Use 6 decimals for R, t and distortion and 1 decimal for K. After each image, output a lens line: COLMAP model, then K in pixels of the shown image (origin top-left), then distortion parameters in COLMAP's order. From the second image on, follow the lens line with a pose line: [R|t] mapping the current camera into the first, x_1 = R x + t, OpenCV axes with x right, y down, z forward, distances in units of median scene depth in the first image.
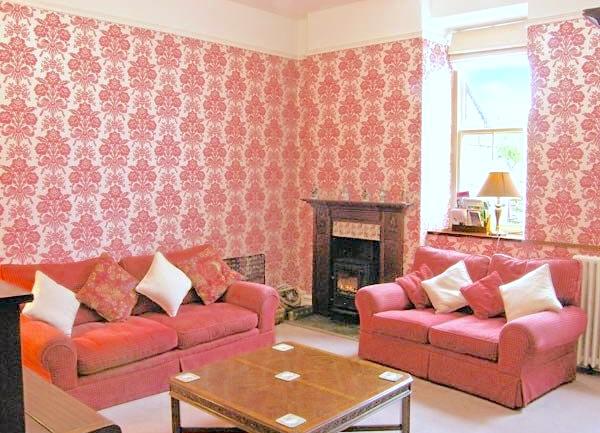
lens RADIAL K [[570.9, 0, 300.0], [0, 570.9, 216.5], [0, 0, 1]] dist [-0.094406, 0.001590]
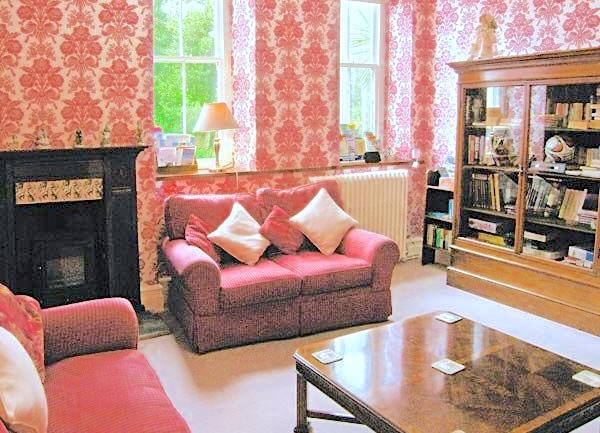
lens RADIAL K [[570.9, 0, 300.0], [0, 570.9, 216.5], [0, 0, 1]] dist [-0.094406, 0.001590]
pose [[0.383561, -0.180904, 0.905624, -0.444329], [0.088436, 0.983315, 0.158968, -0.030192], [-0.919271, 0.019116, 0.393160, 0.479461]]
